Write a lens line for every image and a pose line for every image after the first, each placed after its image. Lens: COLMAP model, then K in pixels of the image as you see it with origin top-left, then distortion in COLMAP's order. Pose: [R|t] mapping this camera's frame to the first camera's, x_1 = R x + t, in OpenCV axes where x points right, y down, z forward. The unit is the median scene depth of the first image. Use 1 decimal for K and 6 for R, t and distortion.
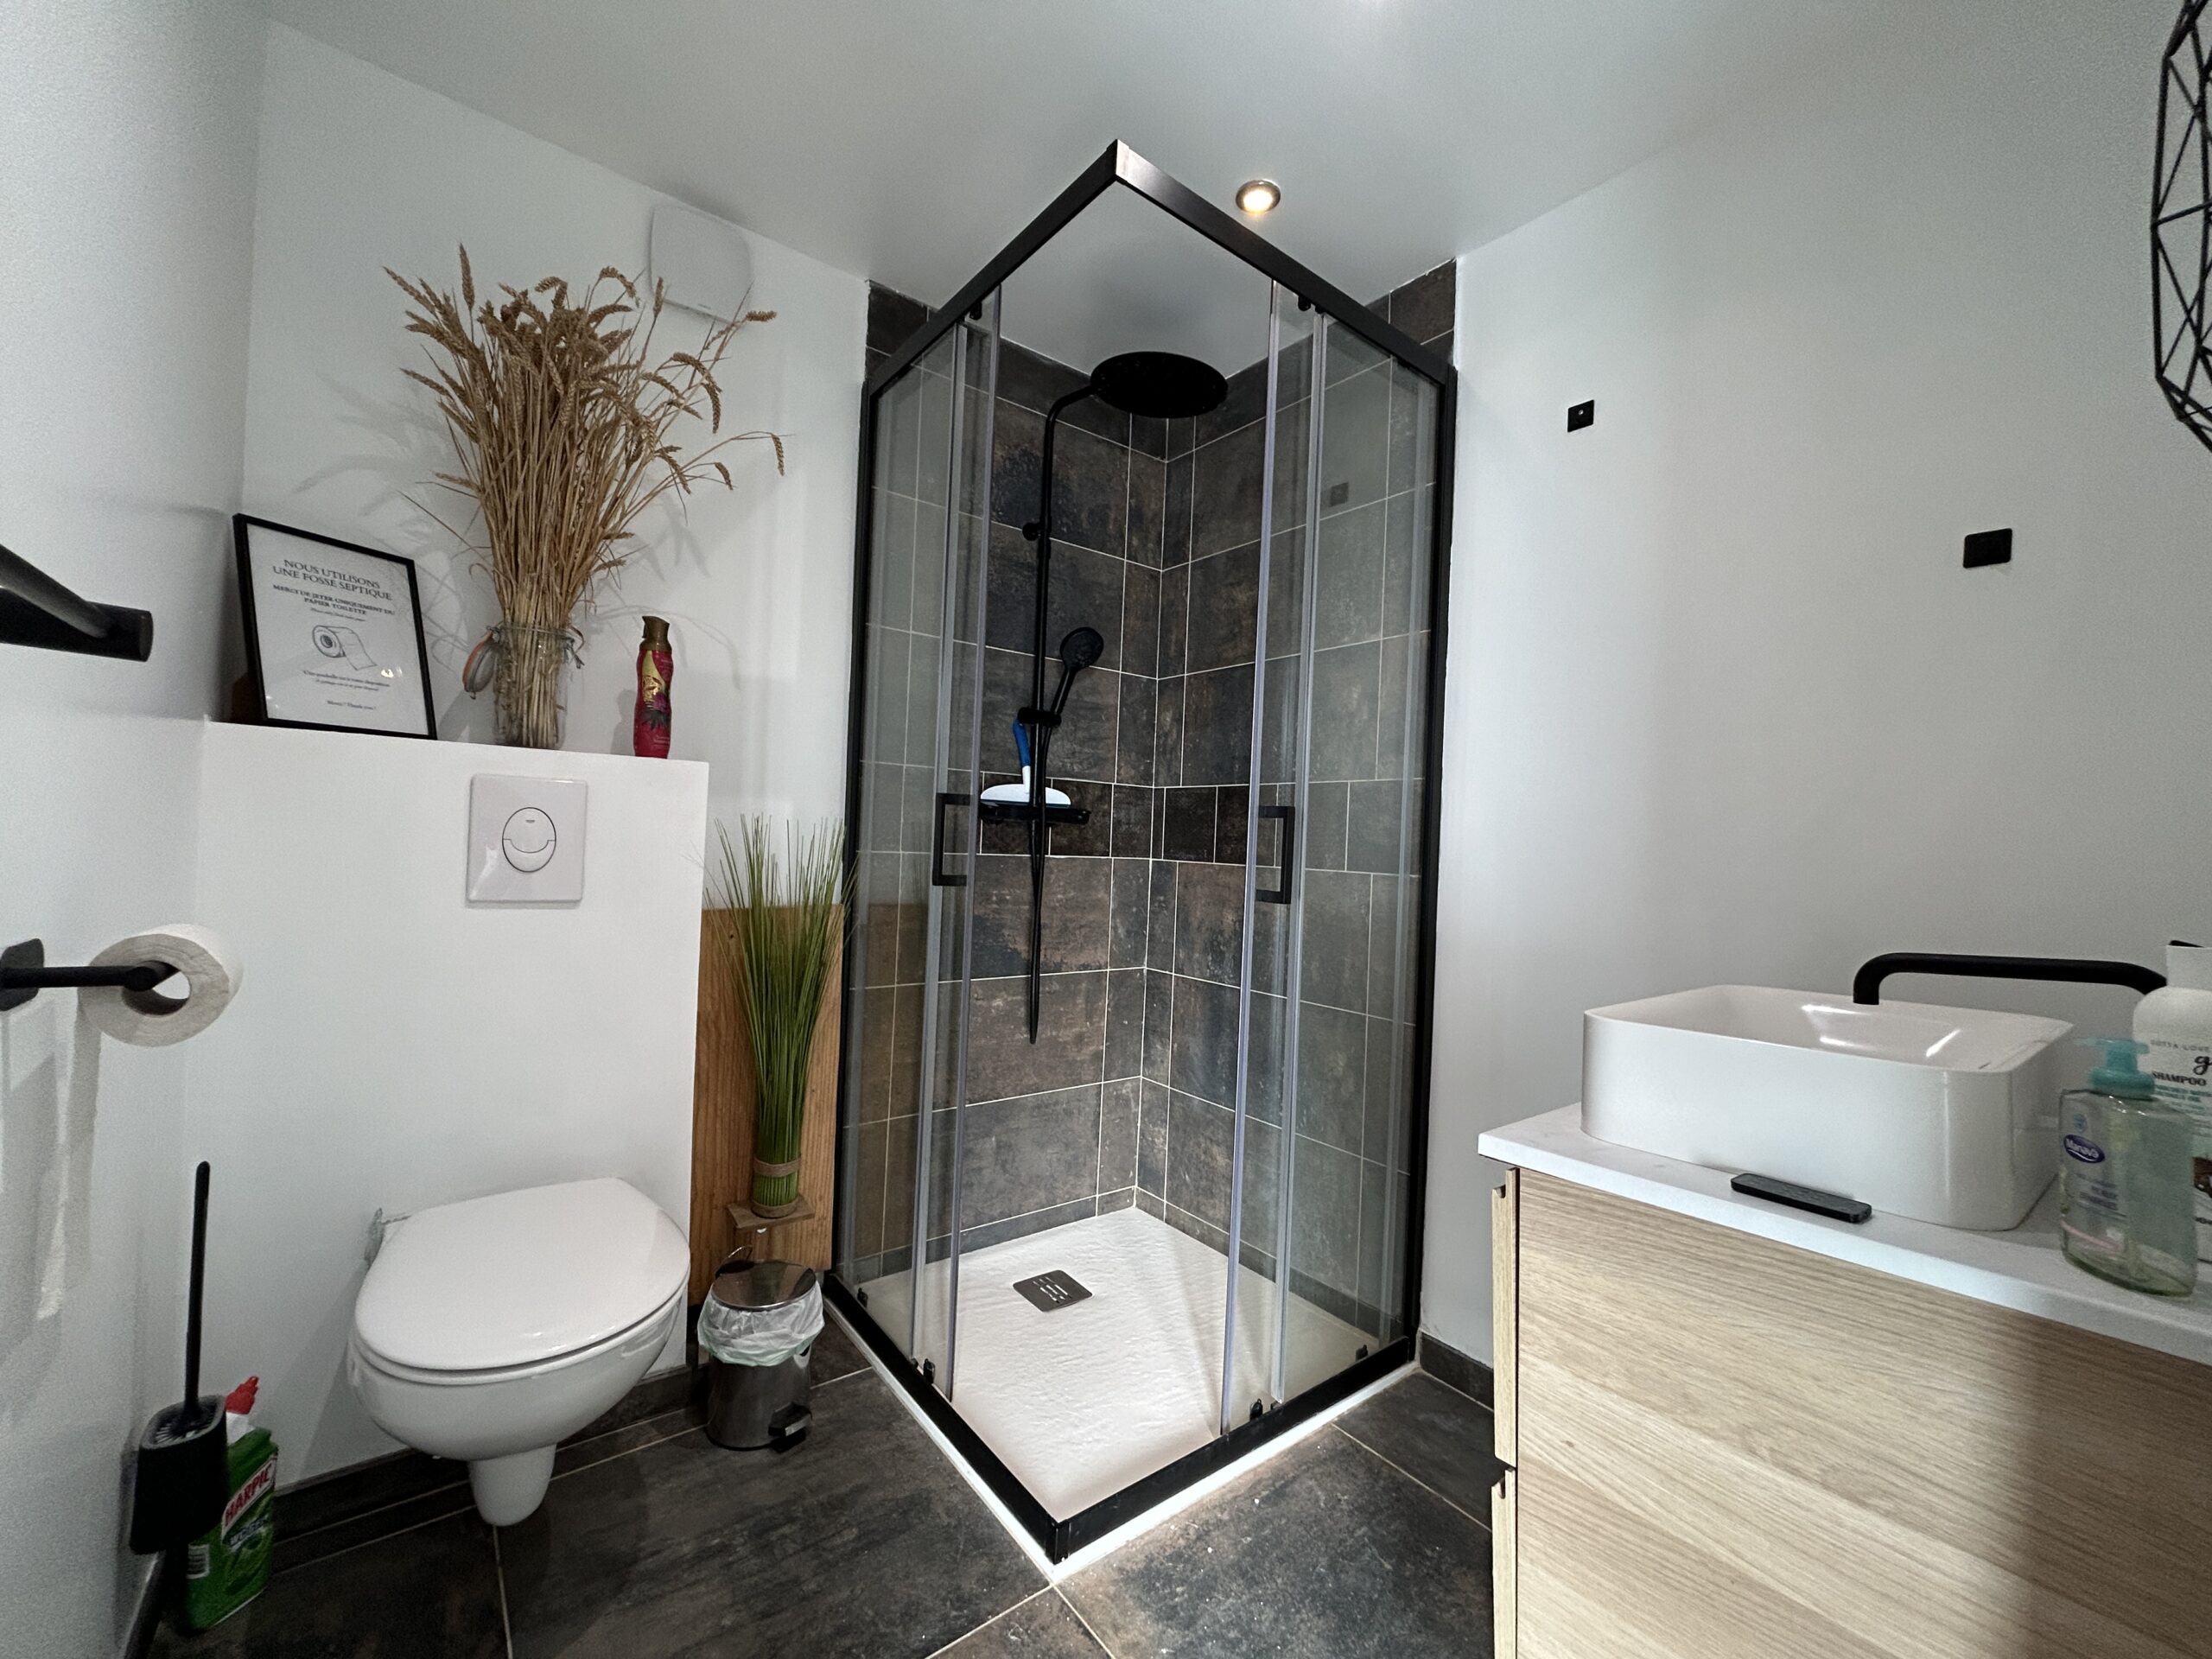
lens RADIAL K [[882.1, 0, 1106.0], [0, 882.1, 829.5], [0, 0, 1]] dist [-0.035101, 0.010954]
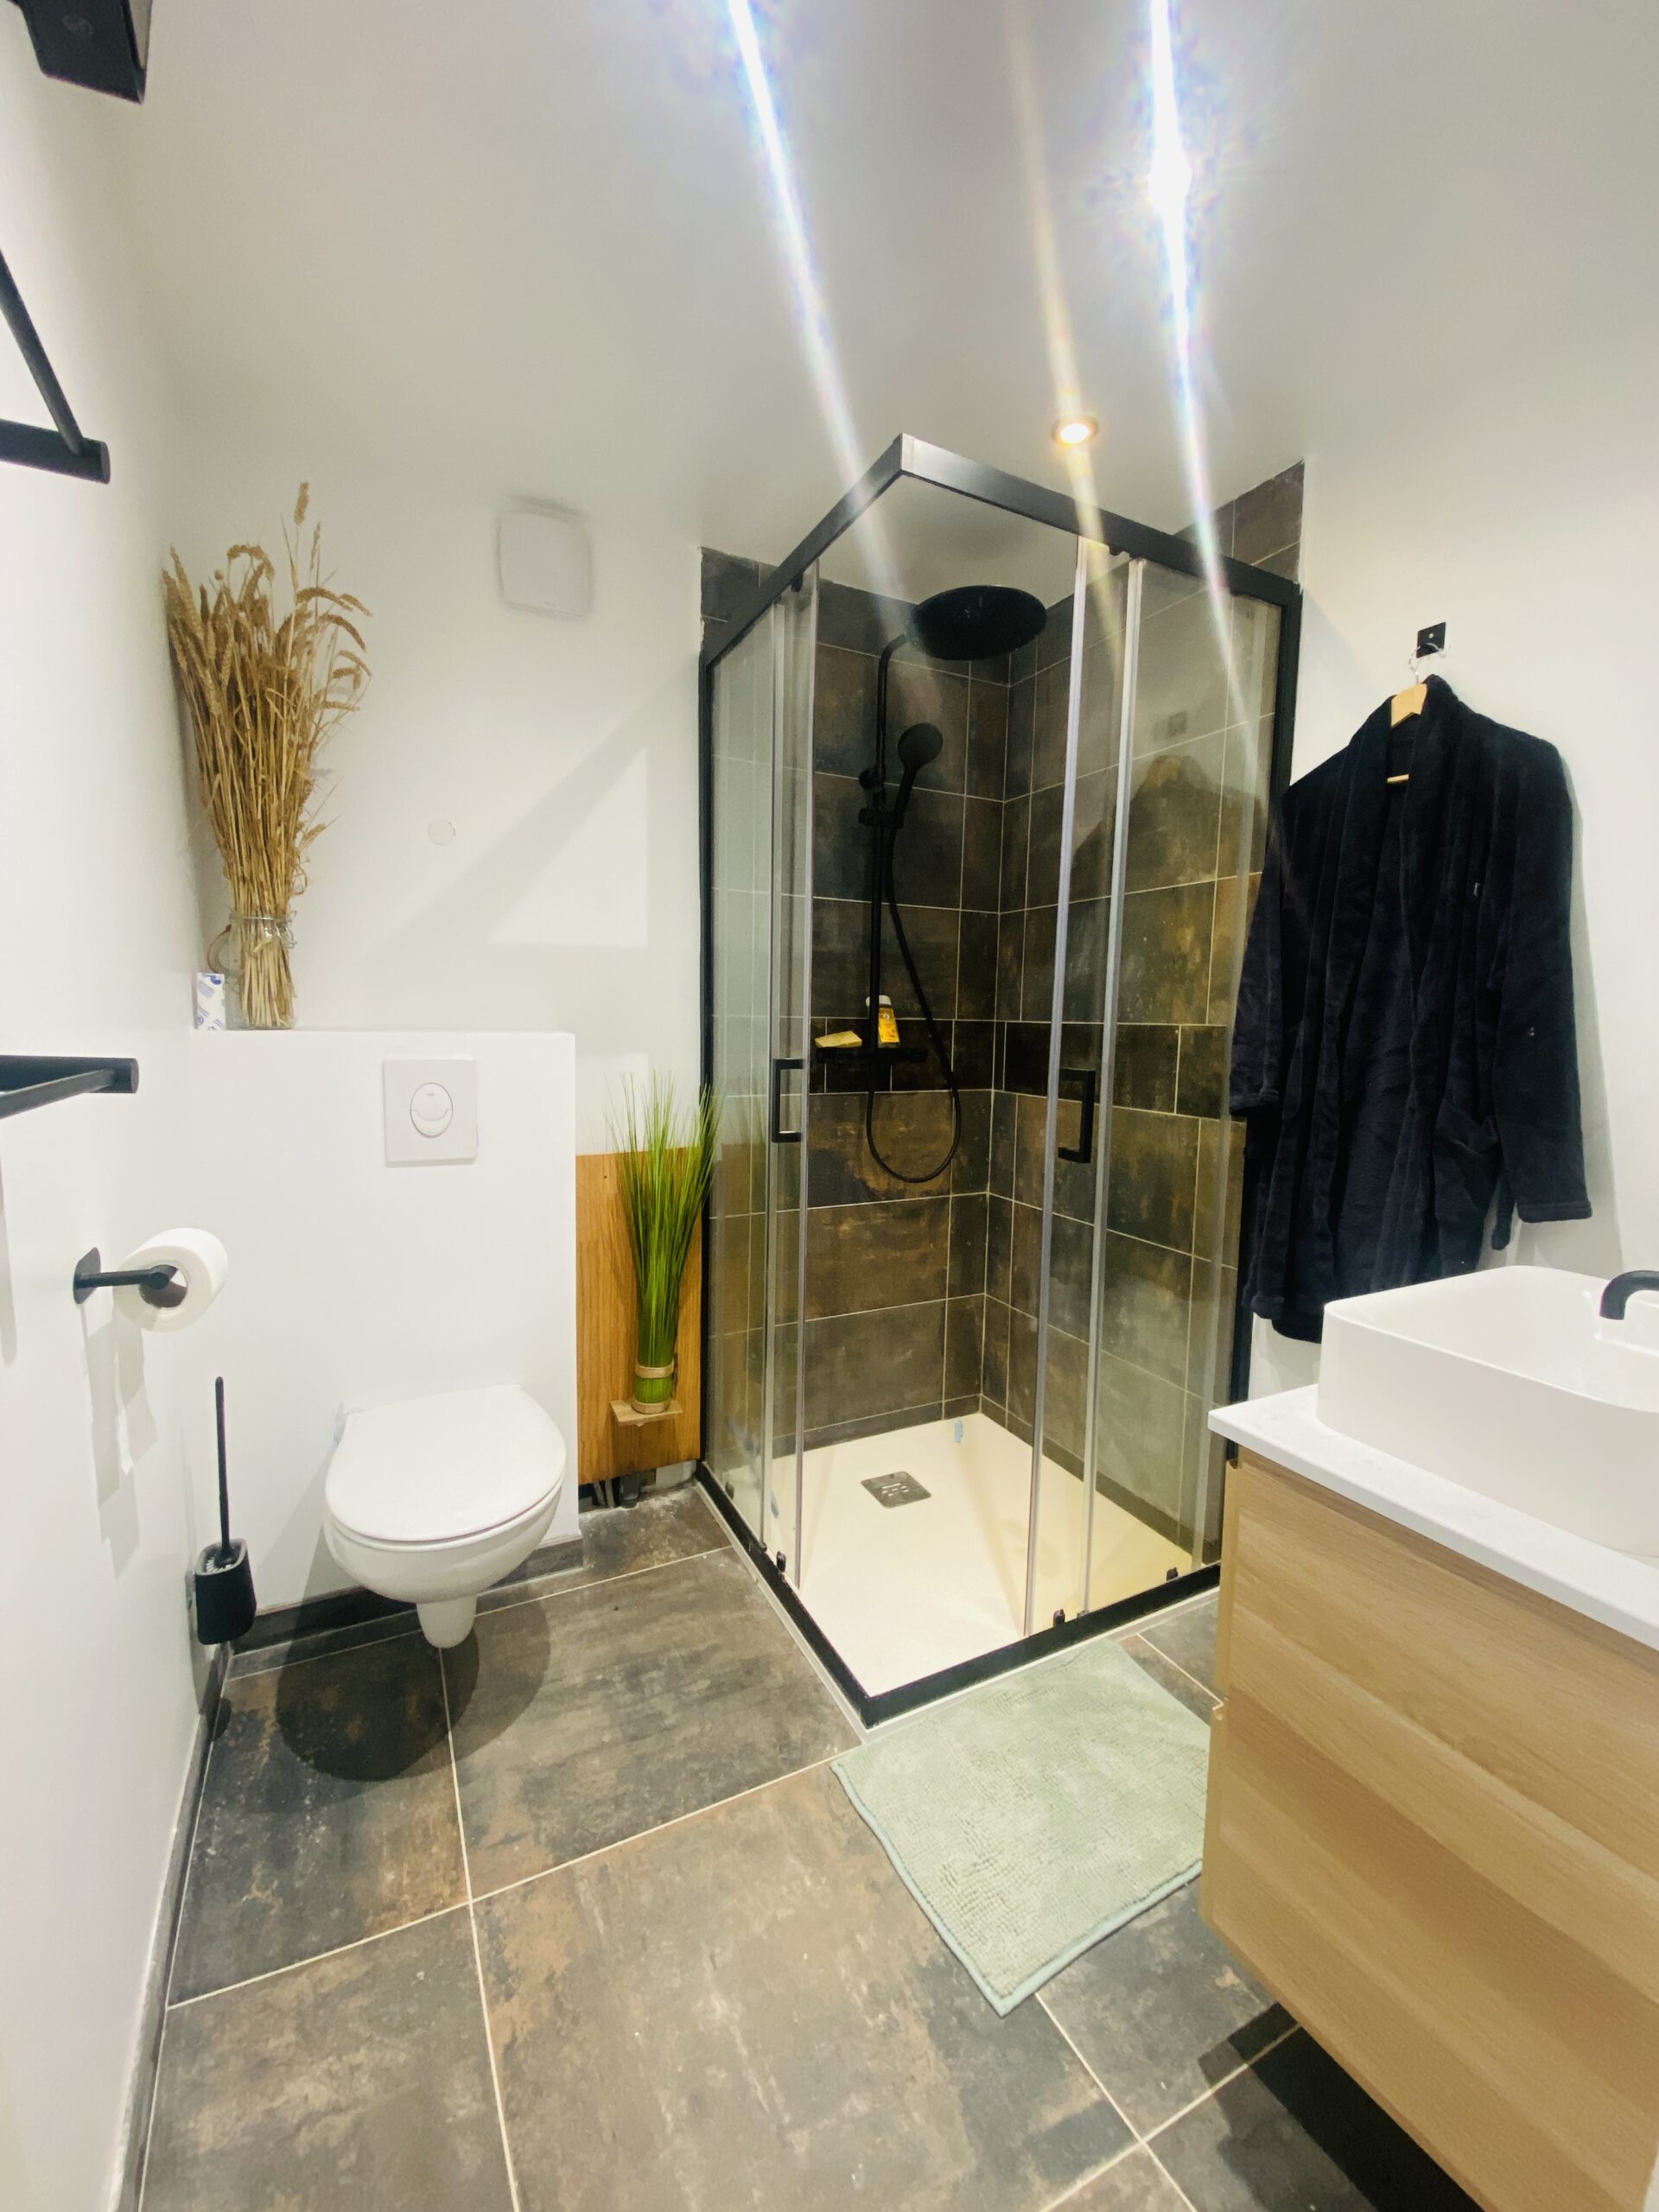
lens RADIAL K [[871.1, 0, 829.5], [0, 871.1, 1106.0], [0, 0, 1]] dist [-0.017260, -0.000427]
pose [[0.982440, -0.003563, -0.186546, 0.086830], [0.022275, 0.994907, 0.098304, -0.086802], [0.185245, -0.100733, 0.977516, -0.057779]]
